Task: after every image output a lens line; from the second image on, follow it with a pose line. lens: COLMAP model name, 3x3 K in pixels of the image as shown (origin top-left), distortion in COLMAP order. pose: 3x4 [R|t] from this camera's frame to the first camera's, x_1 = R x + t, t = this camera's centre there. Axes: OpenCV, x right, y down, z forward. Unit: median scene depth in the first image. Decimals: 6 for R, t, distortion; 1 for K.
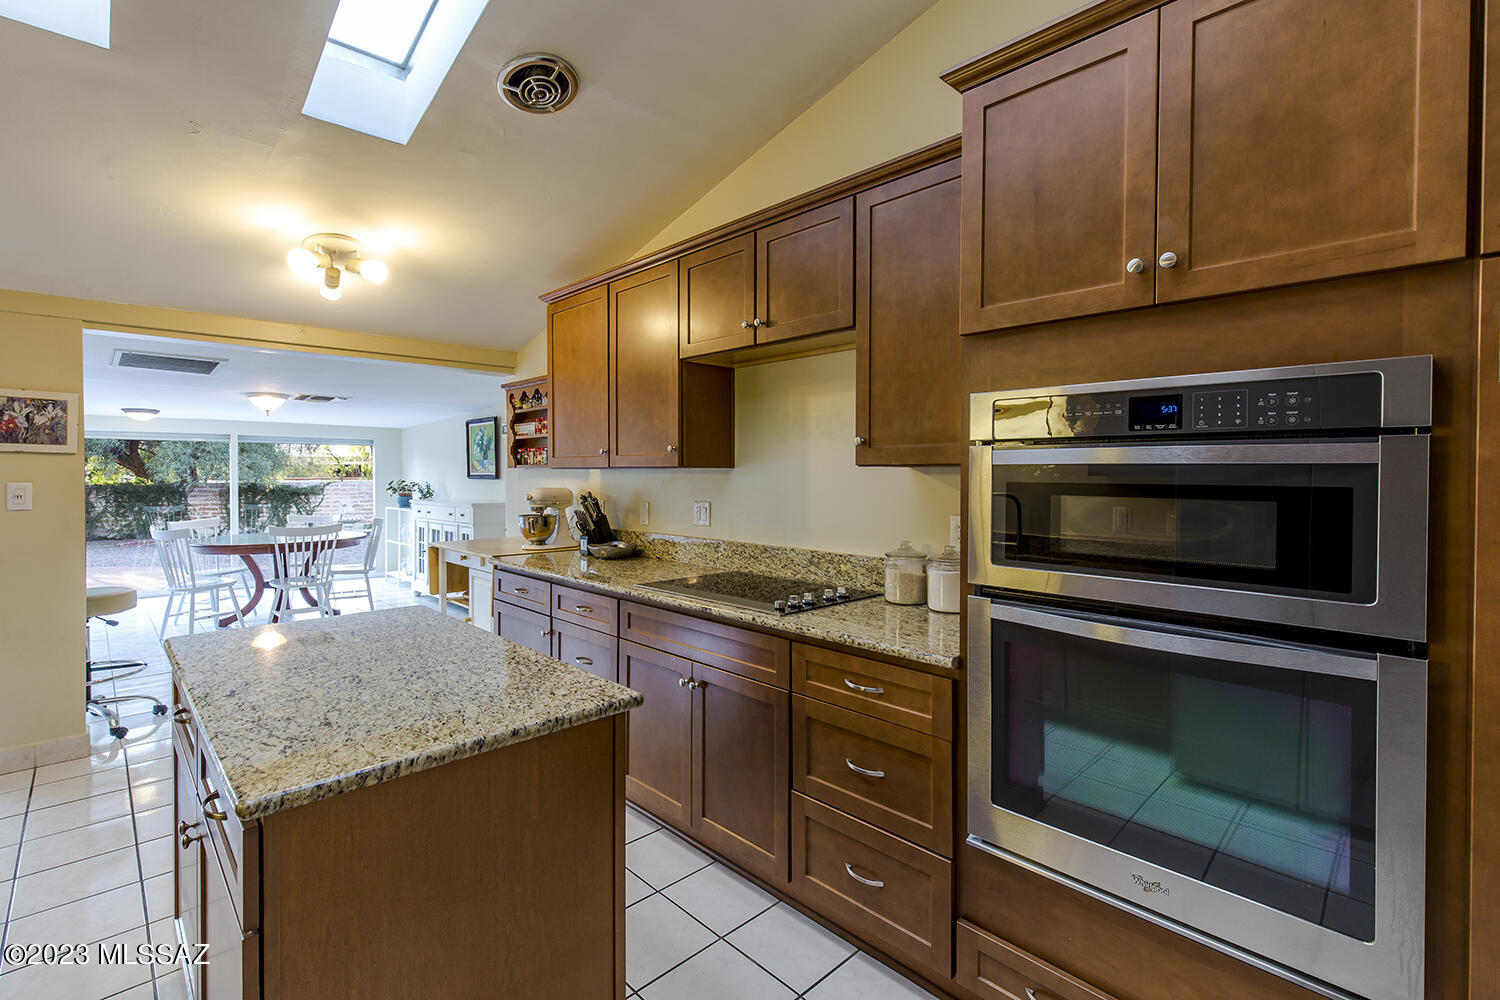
lens RADIAL K [[688.0, 0, 746.9], [0, 688.0, 476.0], [0, 0, 1]] dist [-0.002234, -0.000472]
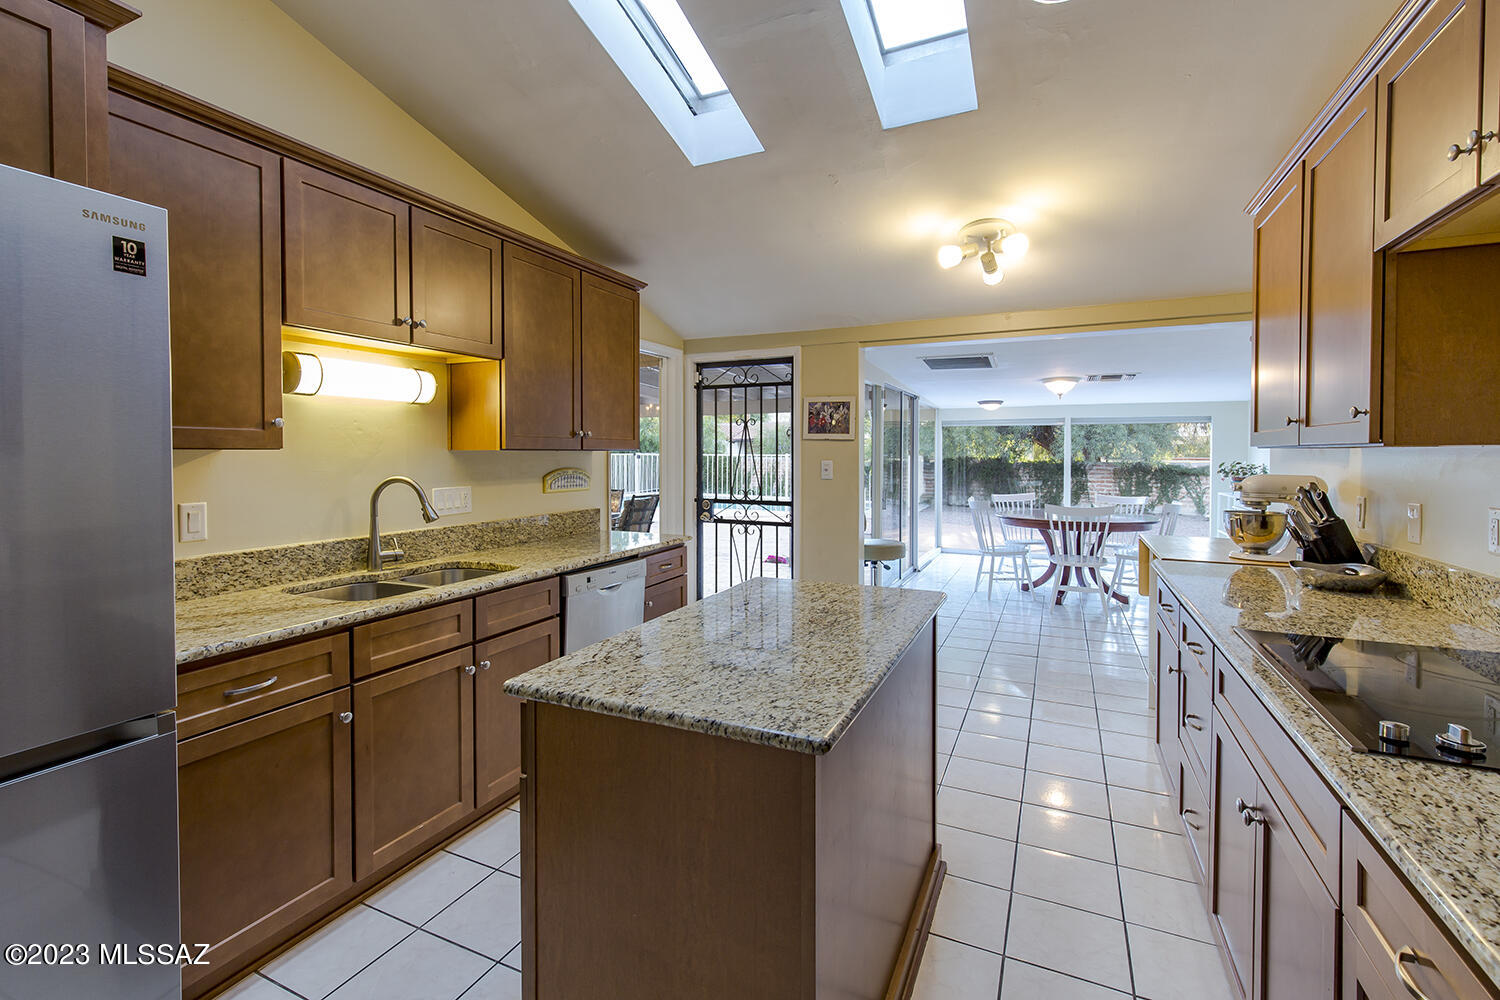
lens RADIAL K [[692.2, 0, 721.9], [0, 692.2, 464.5], [0, 0, 1]] dist [0.010169, 0.000280]
pose [[0.339687, 0.015314, -0.940414, 0.139431], [-0.003384, 0.999881, 0.015060, -0.001701], [0.940532, -0.001933, 0.339698, 0.161506]]
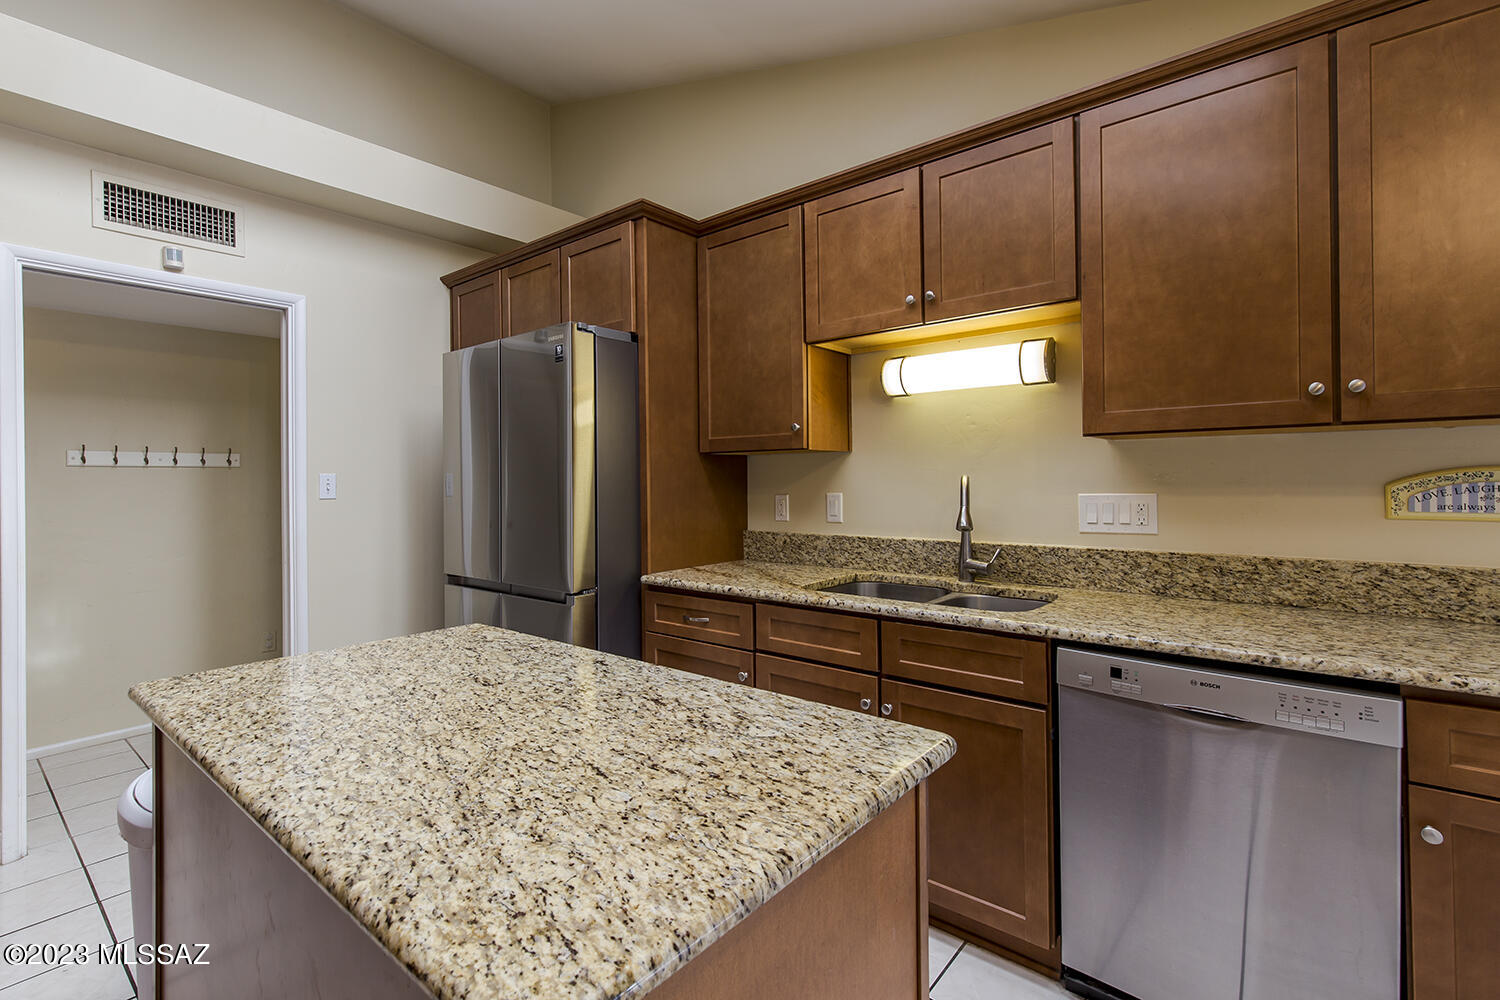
lens RADIAL K [[675.8, 0, 748.5], [0, 675.8, 478.8], [0, 0, 1]] dist [0.004947, 0.000473]
pose [[-0.993475, 0.011333, -0.113487, -0.219980], [0.010788, 0.999927, 0.005423, 0.013442], [0.113540, 0.004164, -0.993525, 0.506382]]
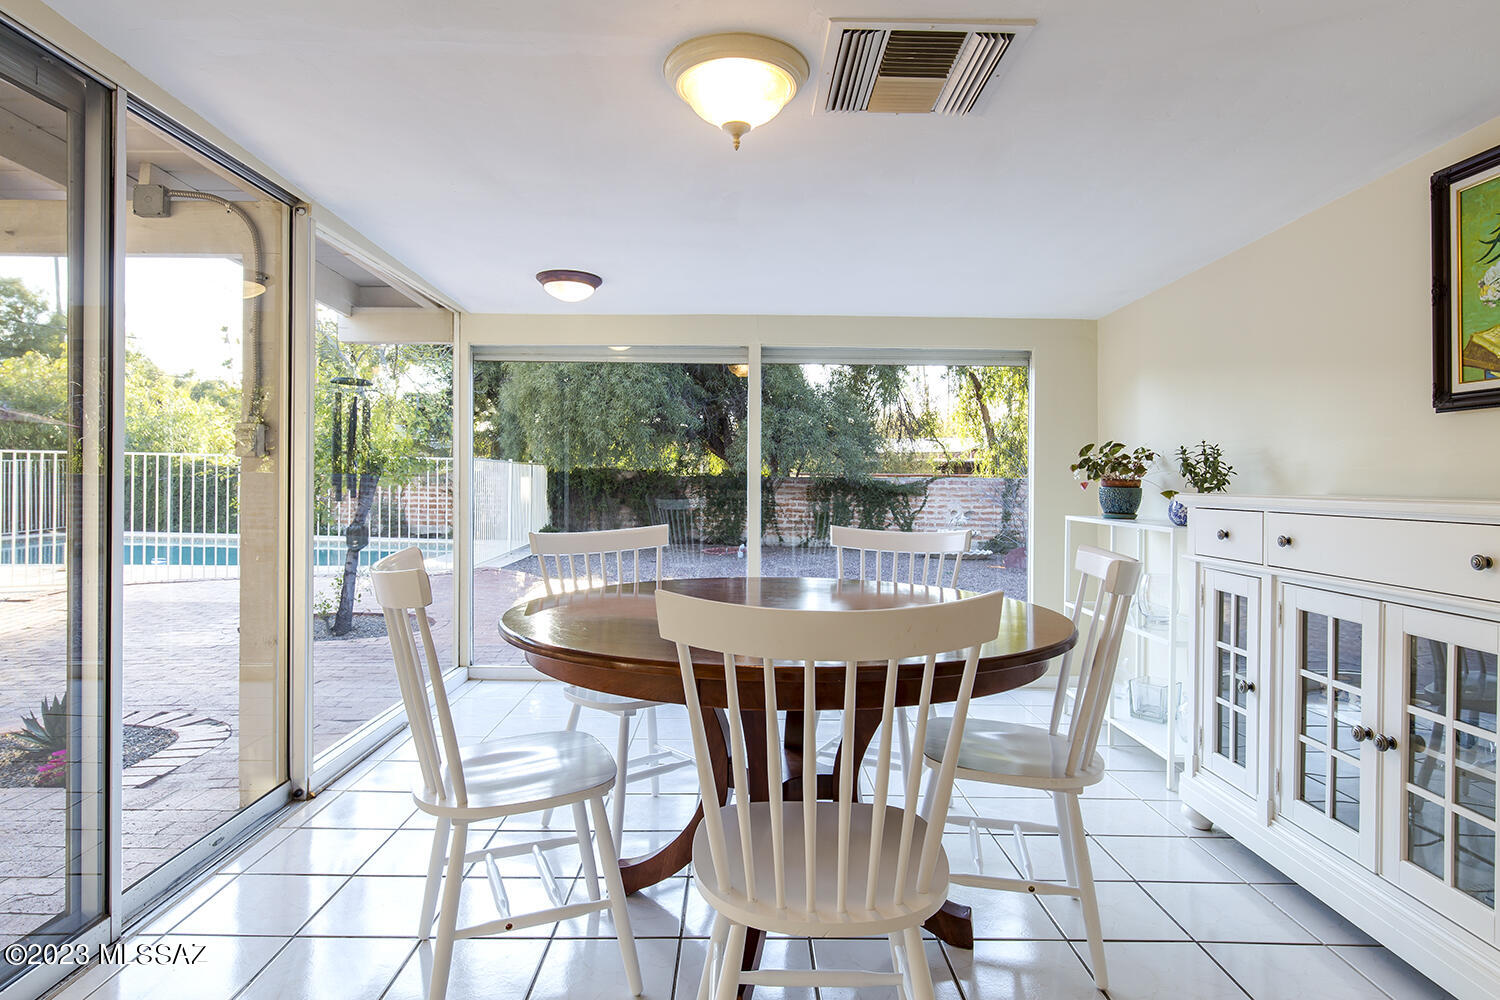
lens RADIAL K [[841.3, 0, 748.4], [0, 841.3, 481.9], [0, 0, 1]] dist [0.000277, -0.000708]
pose [[0.724050, 0.010042, -0.689674, -0.507214], [-0.011472, 0.999931, 0.002515, 0.041928], [0.689652, 0.006091, 0.724115, 0.829171]]
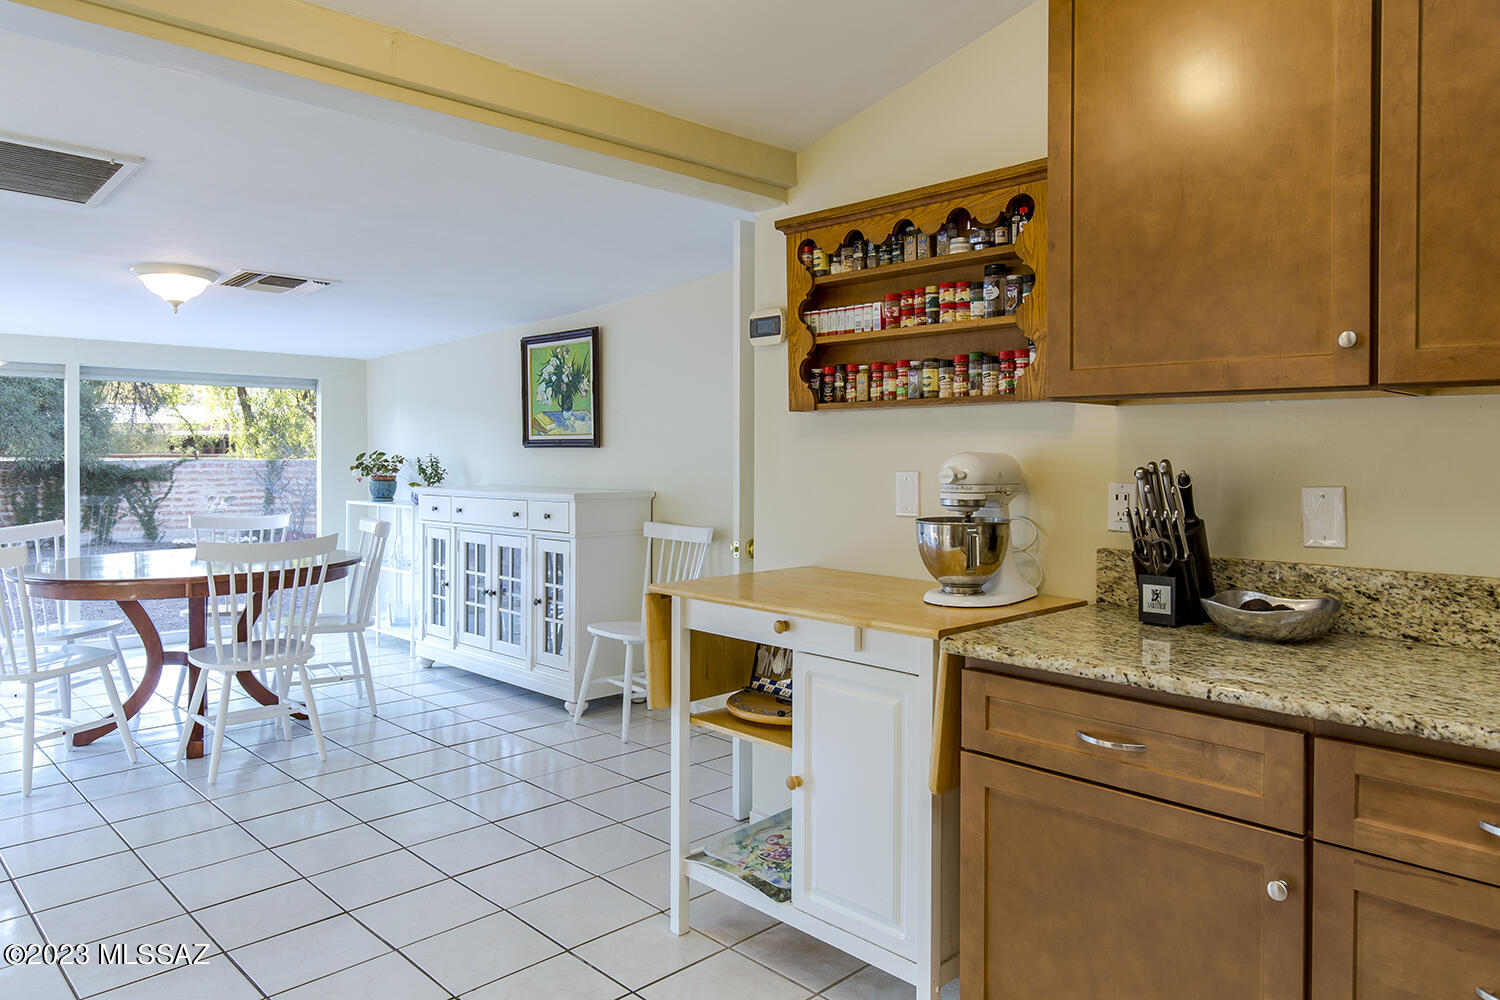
lens RADIAL K [[997.7, 0, 772.9], [0, 997.7, 459.1], [0, 0, 1]] dist [0.000659, -0.003568]
pose [[0.999769, 0.002449, 0.021347, -0.309578], [-0.002496, 0.999995, 0.002168, 0.014770], [-0.021342, -0.002221, 0.999770, 0.302540]]
